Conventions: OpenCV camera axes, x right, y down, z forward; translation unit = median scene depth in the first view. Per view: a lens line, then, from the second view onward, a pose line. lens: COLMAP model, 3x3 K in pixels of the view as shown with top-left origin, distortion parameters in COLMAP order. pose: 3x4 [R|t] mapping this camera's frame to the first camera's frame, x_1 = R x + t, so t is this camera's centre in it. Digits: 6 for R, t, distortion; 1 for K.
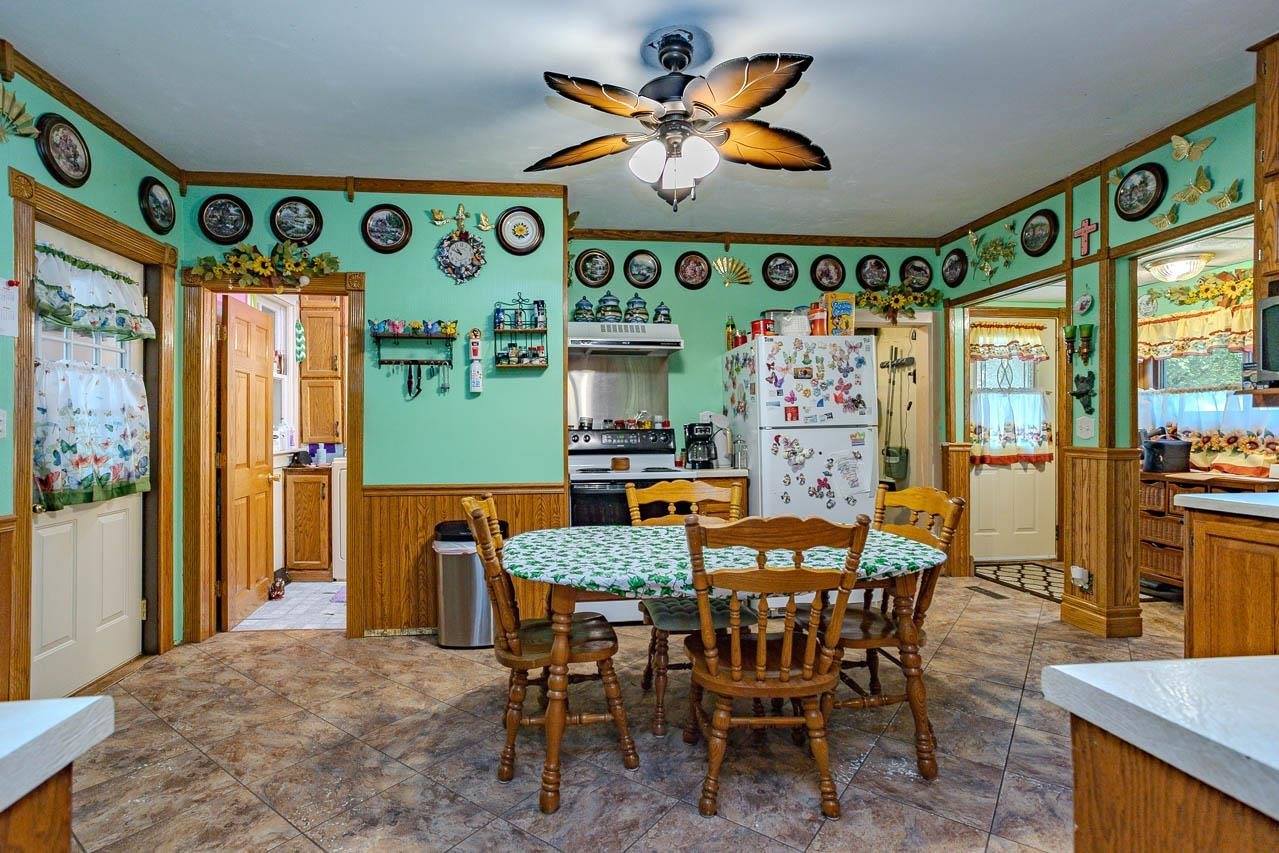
lens RADIAL K [[617.2, 0, 635.9], [0, 617.2, 425.5], [0, 0, 1]] dist [-0.052678, 0.031008]
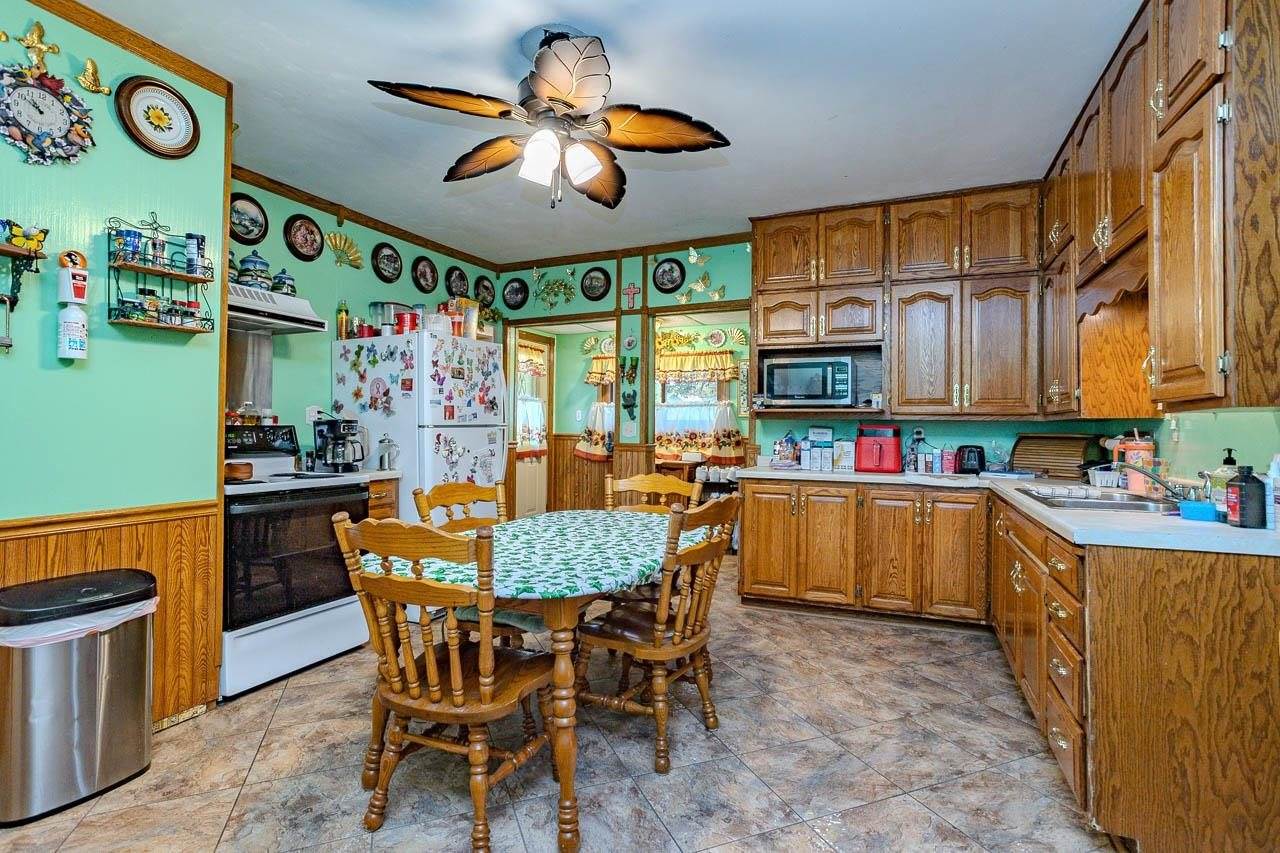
lens RADIAL K [[607.9, 0, 620.4], [0, 607.9, 415.0], [0, 0, 1]] dist [-0.057454, 0.035994]
pose [[0.537021, 0.030014, 0.843035, -0.428361], [-0.013695, 0.999545, -0.026863, 0.007482], [-0.843458, 0.002881, 0.537187, 0.234052]]
